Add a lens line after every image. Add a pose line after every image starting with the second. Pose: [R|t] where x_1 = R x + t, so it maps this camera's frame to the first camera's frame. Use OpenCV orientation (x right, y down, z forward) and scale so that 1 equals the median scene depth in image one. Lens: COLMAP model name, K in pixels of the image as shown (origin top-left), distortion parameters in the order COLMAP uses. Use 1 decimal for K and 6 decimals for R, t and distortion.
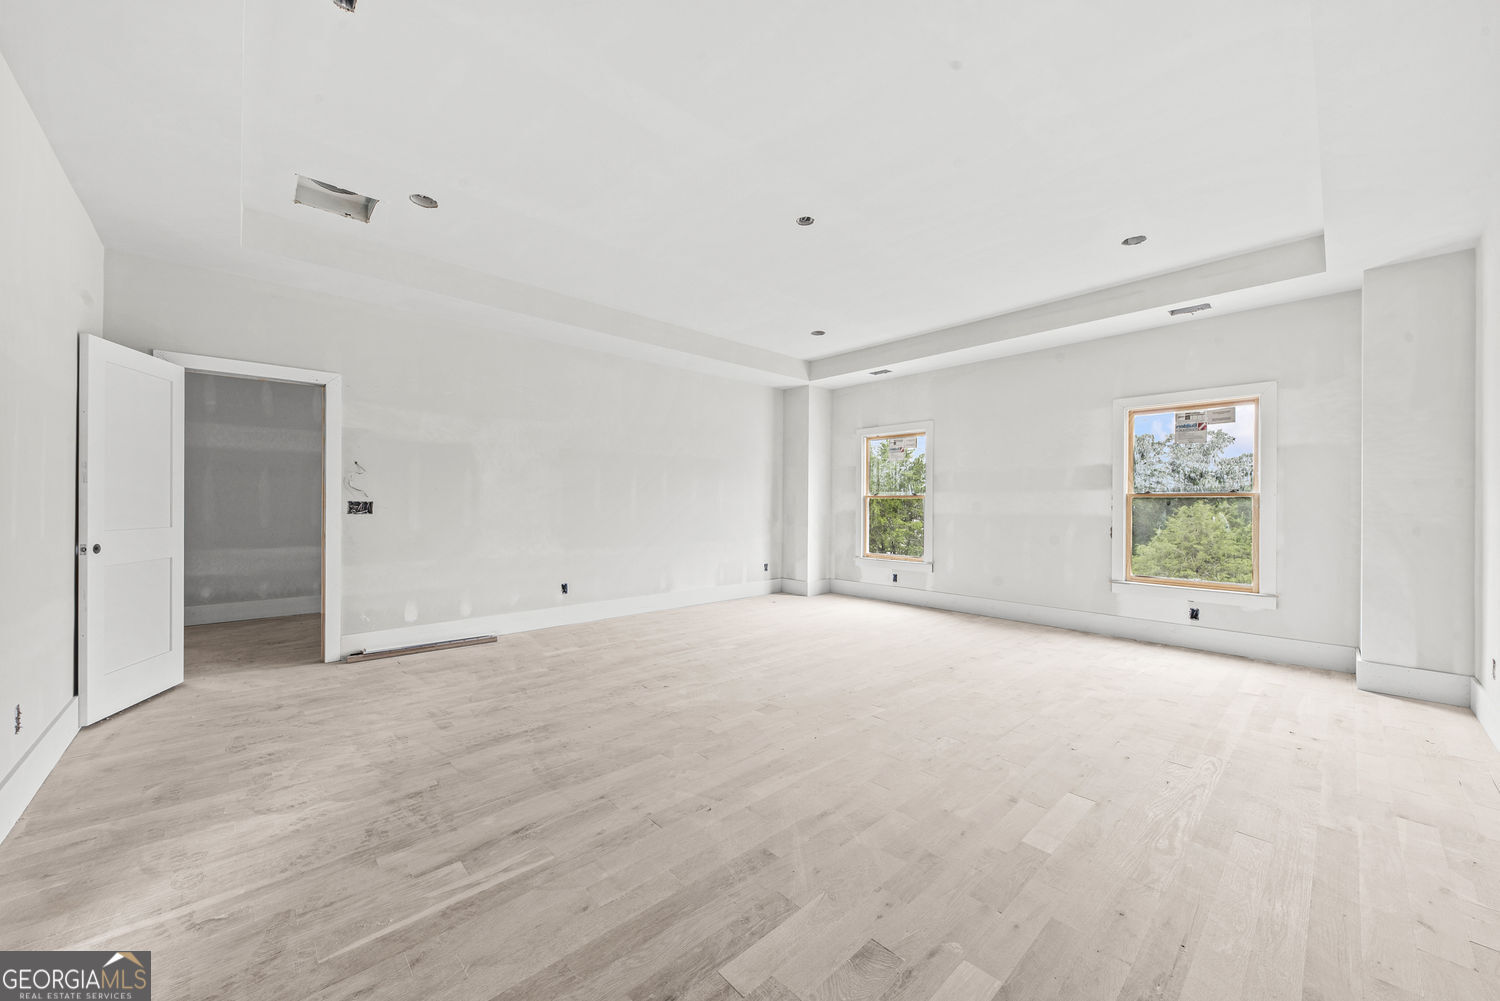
lens RADIAL K [[550.5, 0, 762.3], [0, 550.5, 474.7], [0, 0, 1]] dist [0.005185, -0.001564]
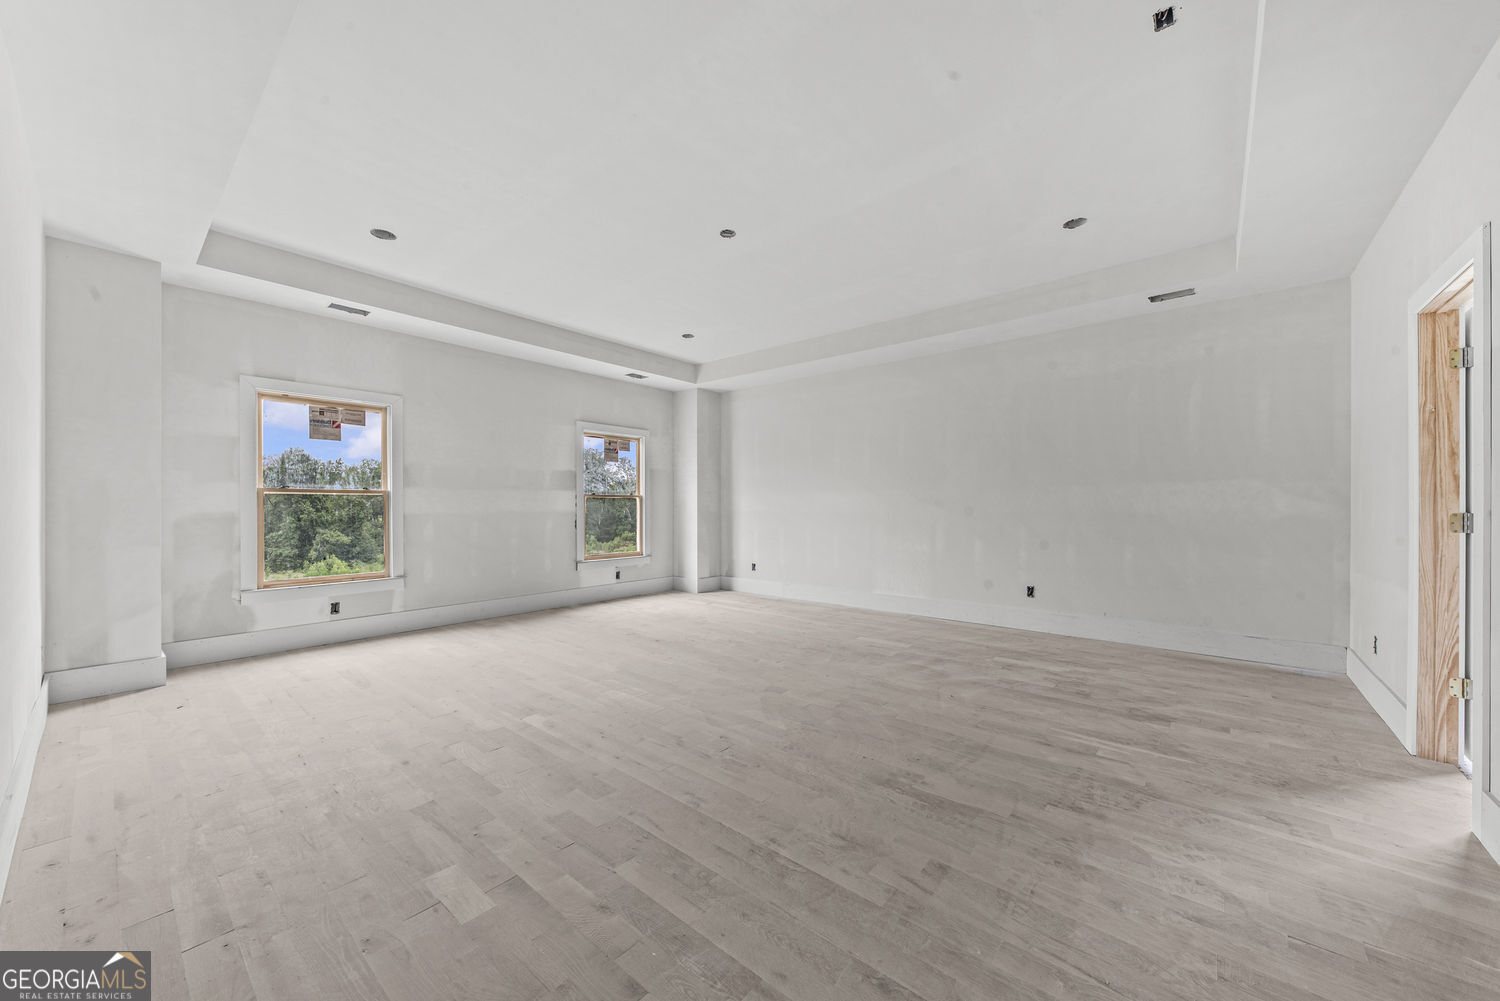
lens RADIAL K [[550.5, 0, 748.5], [0, 550.5, 508.9], [0, 0, 1]] dist [0.005185, -0.001564]
pose [[-0.114722, -0.015535, 0.993276, -1.137381], [-0.053015, 0.998549, 0.009494, 0.064614], [-0.991982, -0.051569, -0.115379, 1.285548]]
